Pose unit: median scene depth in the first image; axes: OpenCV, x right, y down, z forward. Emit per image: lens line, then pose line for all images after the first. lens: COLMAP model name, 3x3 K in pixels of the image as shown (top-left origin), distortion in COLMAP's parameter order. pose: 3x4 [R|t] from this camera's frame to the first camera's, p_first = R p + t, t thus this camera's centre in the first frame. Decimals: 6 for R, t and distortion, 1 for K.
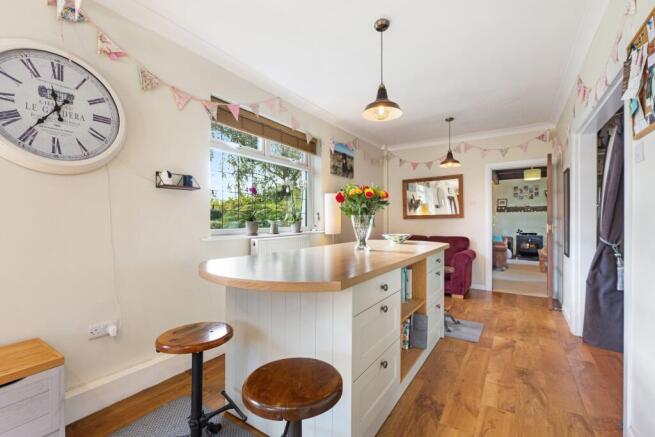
lens RADIAL K [[287.1, 0, 326.1], [0, 287.1, 220.5], [0, 0, 1]] dist [0.002552, 0.000146]
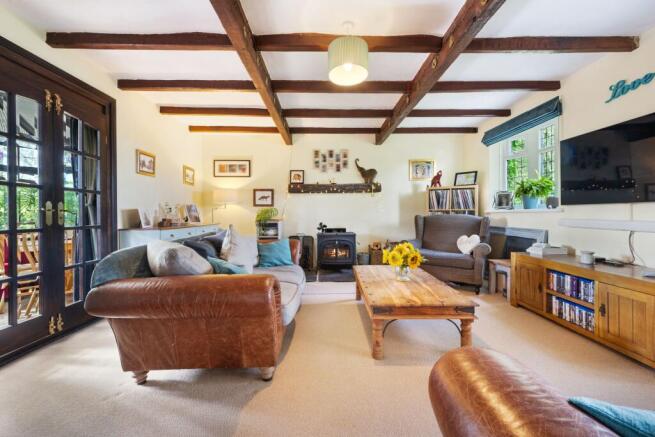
lens RADIAL K [[254.7, 0, 326.8], [0, 254.7, 214.0], [0, 0, 1]] dist [0.001825, -0.000289]
pose [[0.823989, -0.006402, 0.566569, 0.389246], [0.003982, 0.999977, 0.005507, 0.010534], [-0.566592, -0.002282, 0.823996, 0.570751]]
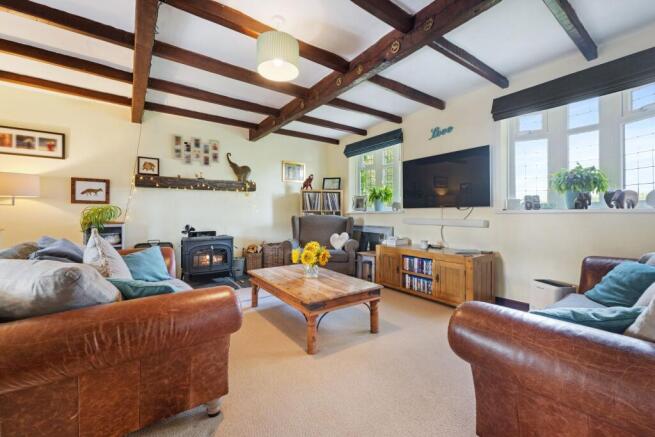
lens RADIAL K [[270.2, 0, 329.0], [0, 270.2, 212.6], [0, 0, 1]] dist [0.008987, 0.000131]
pose [[0.354758, 0.000951, 0.934958, 0.335364], [-0.000250, 1.000000, -0.000923, 0.010405], [-0.934958, 0.000093, 0.354758, 0.619396]]
